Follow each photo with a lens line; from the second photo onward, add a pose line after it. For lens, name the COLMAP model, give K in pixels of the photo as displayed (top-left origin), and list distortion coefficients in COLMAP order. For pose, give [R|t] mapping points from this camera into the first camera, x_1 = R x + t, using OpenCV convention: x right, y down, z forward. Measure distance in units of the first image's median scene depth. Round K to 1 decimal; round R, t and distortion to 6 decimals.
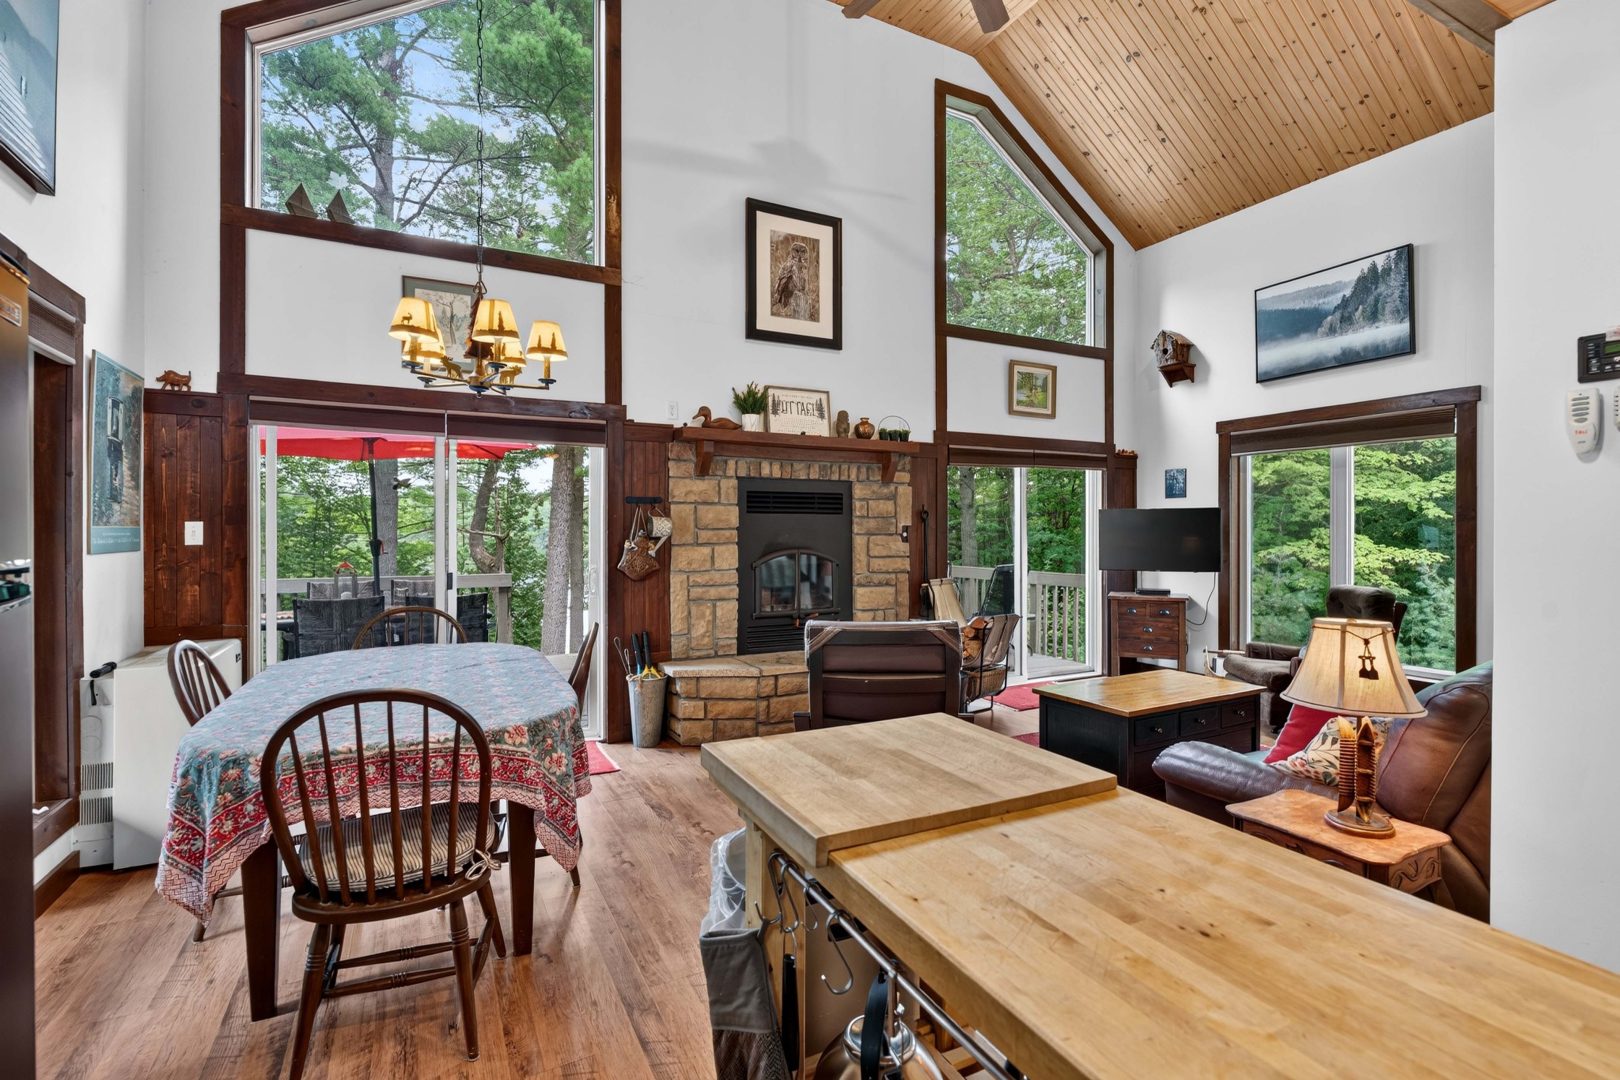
lens RADIAL K [[745.6, 0, 816.0], [0, 745.6, 533.8], [0, 0, 1]] dist [-0.000861, -0.000801]
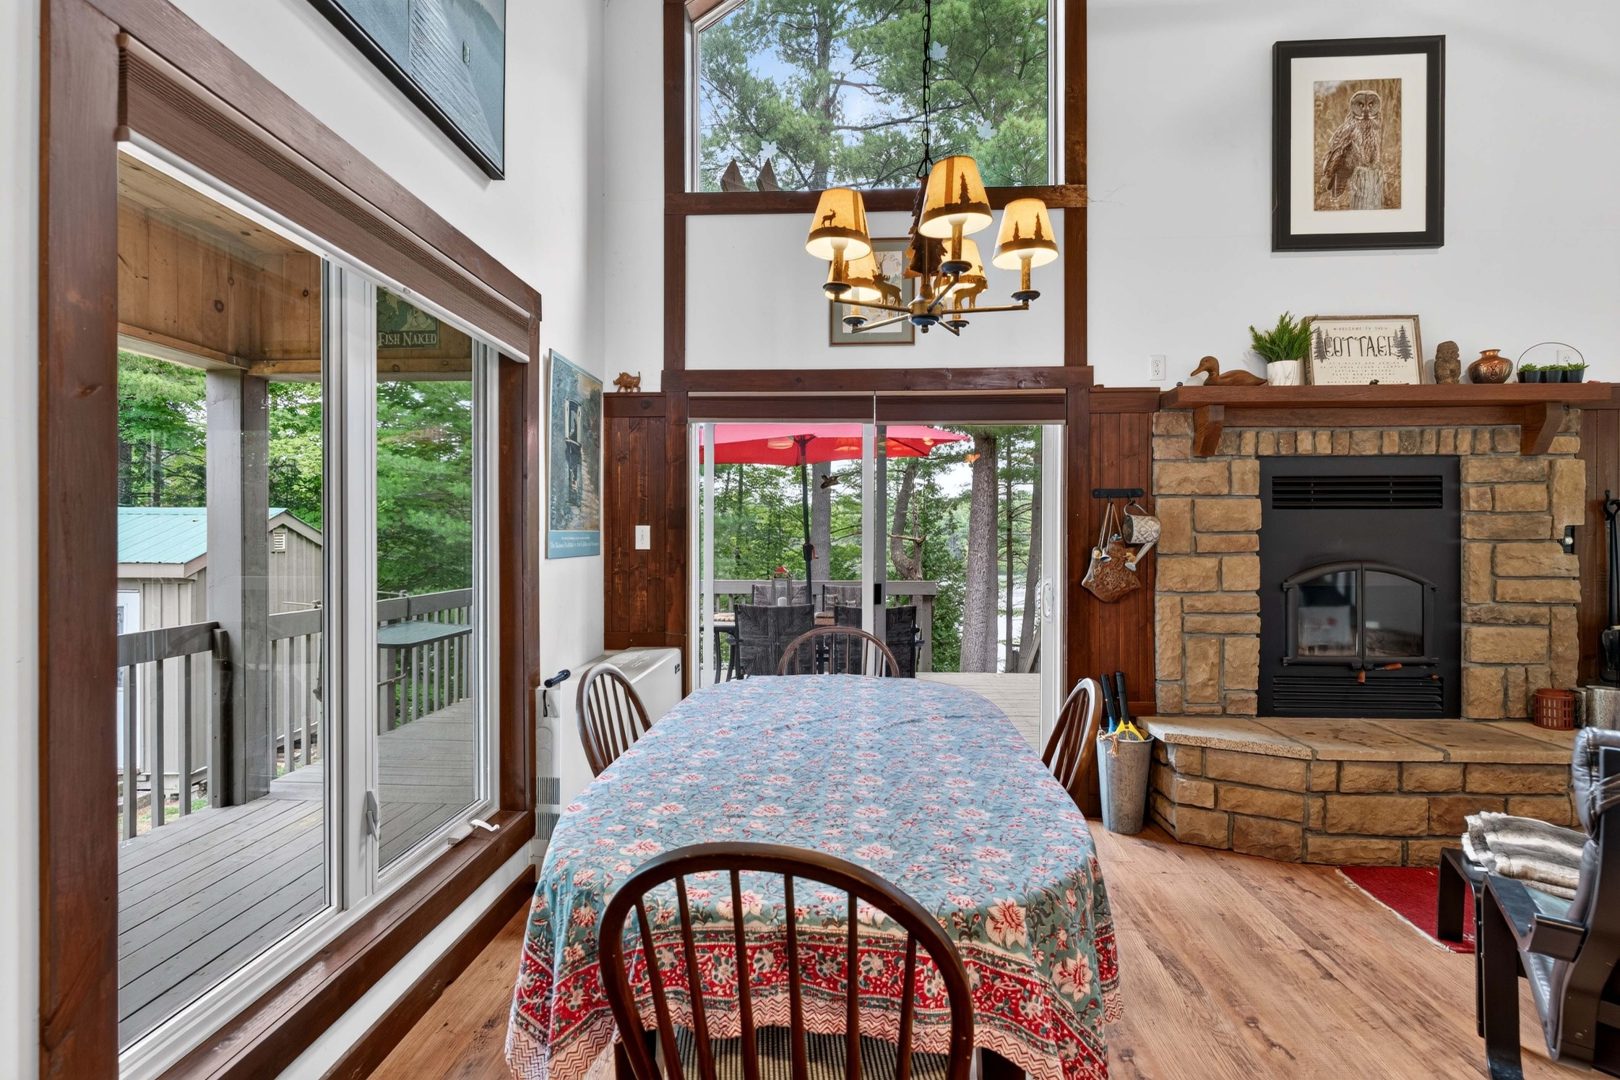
lens RADIAL K [[745.6, 0, 810.2], [0, 745.6, 537.6], [0, 0, 1]] dist [-0.000861, -0.000801]
pose [[0.857572, 0.001557, -0.514362, -0.114889], [-0.001723, 0.999999, 0.000155, -0.000807], [0.514361, 0.000753, 0.857573, 0.219366]]
